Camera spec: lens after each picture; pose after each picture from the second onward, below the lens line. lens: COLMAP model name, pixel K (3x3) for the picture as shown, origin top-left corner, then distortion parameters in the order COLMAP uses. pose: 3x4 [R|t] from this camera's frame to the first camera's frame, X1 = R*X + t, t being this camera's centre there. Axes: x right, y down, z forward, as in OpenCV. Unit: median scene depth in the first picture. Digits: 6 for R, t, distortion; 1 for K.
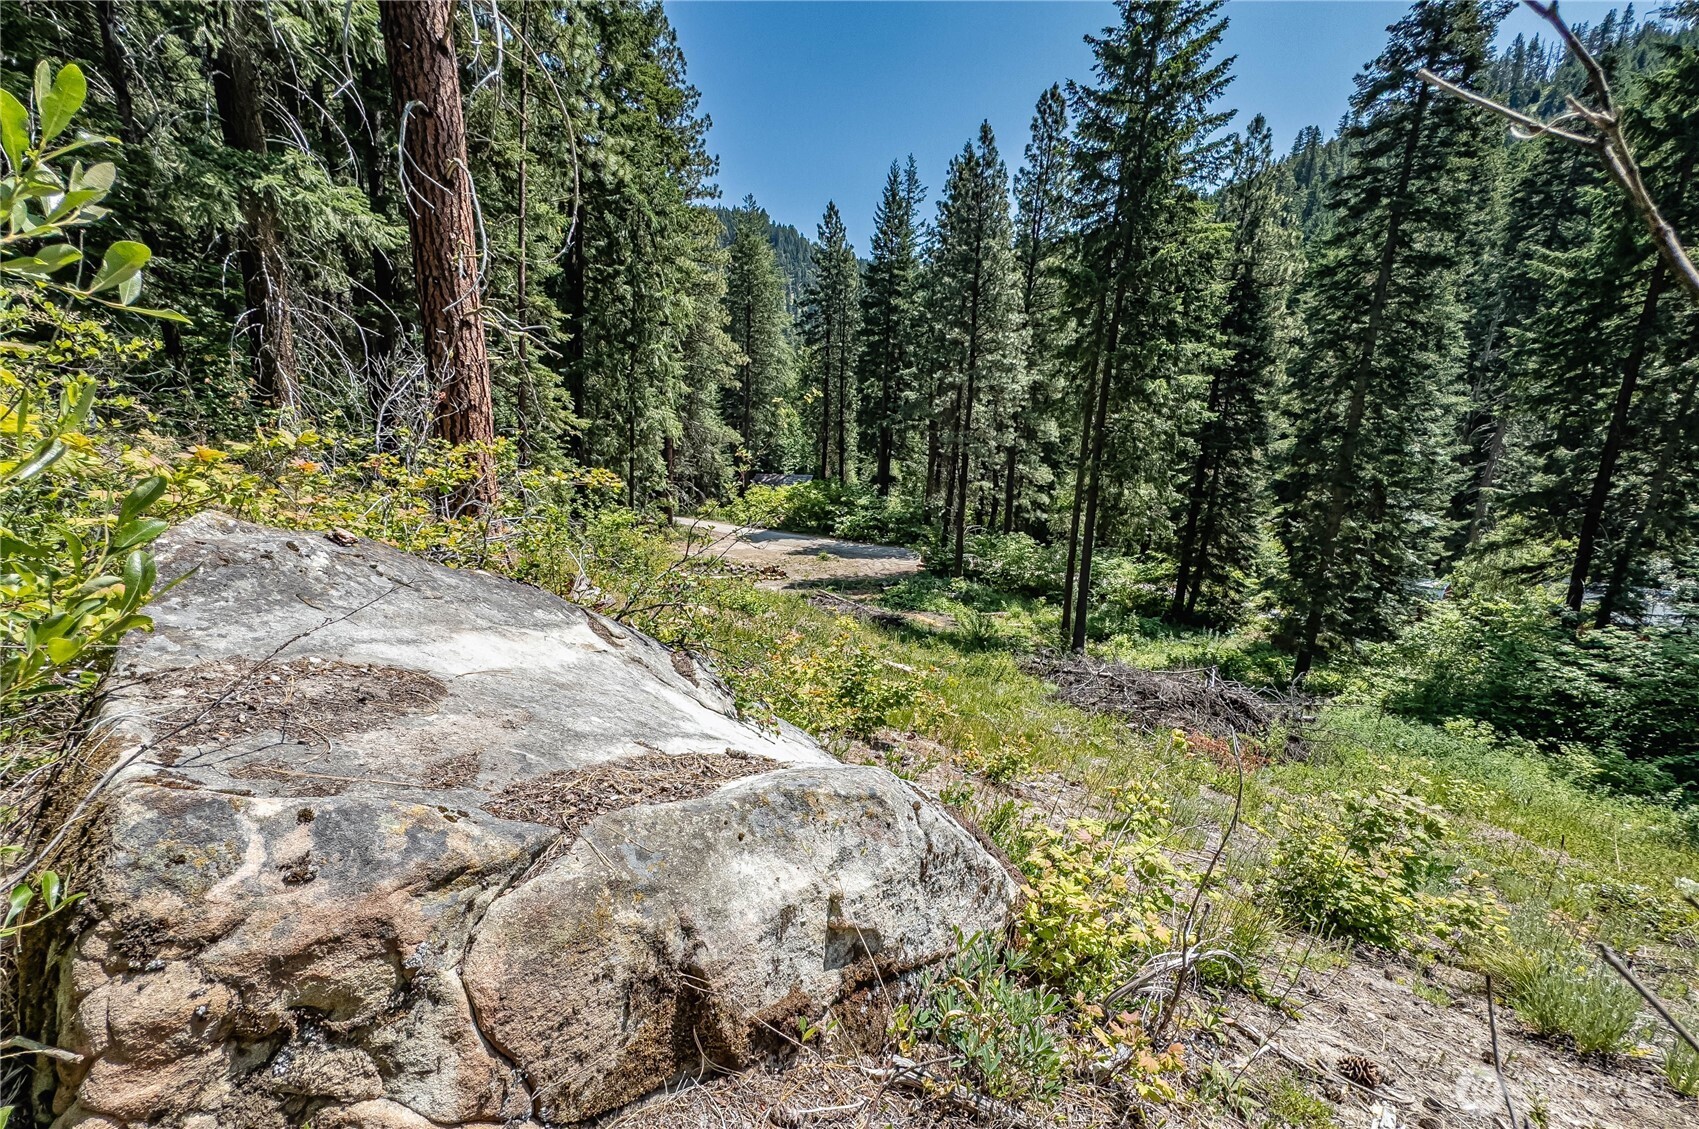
lens RADIAL K [[684.3, 0, 841.2], [0, 684.3, 556.7], [0, 0, 1]] dist [-0.000216, 0.000037]
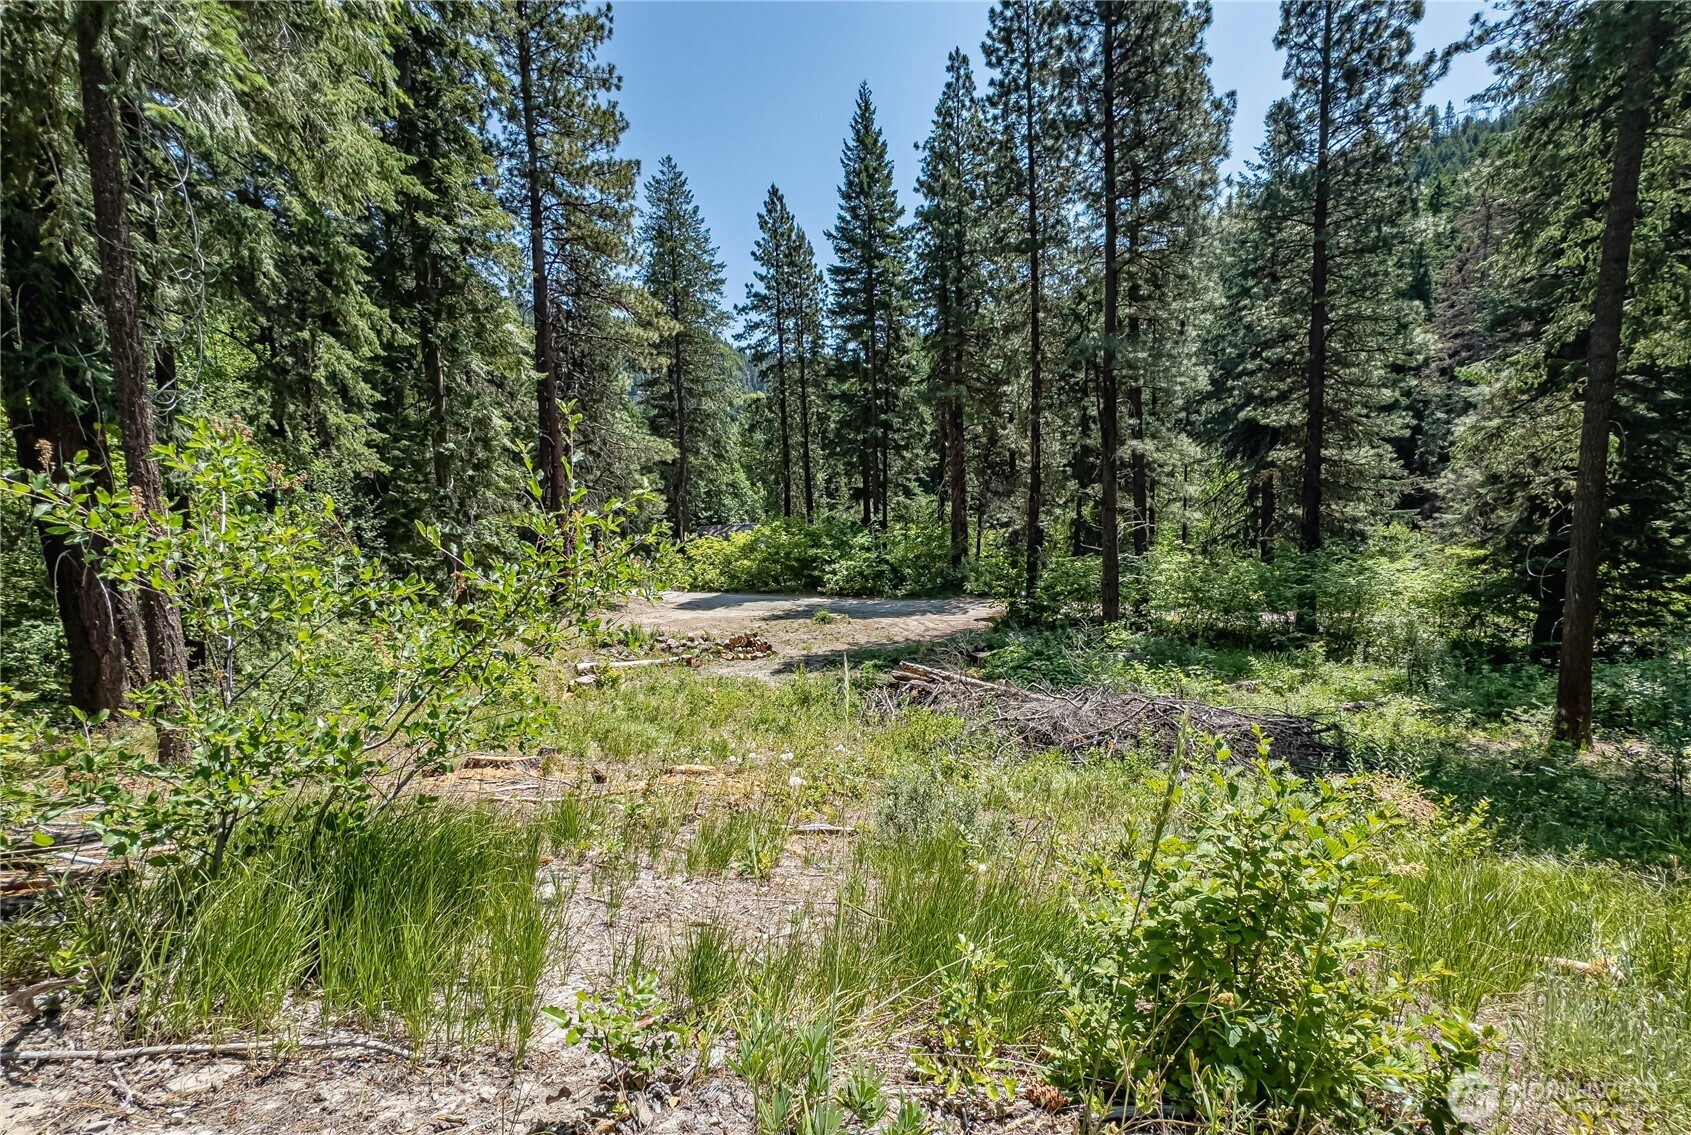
lens RADIAL K [[696.6, 0, 851.1], [0, 696.6, 578.2], [0, 0, 1]] dist [0.001325, 0.000053]
pose [[0.992781, -0.071658, 0.096185, -0.048379], [0.080163, 0.992917, -0.087687, 0.017421], [-0.089220, 0.094764, 0.991494, 0.318256]]
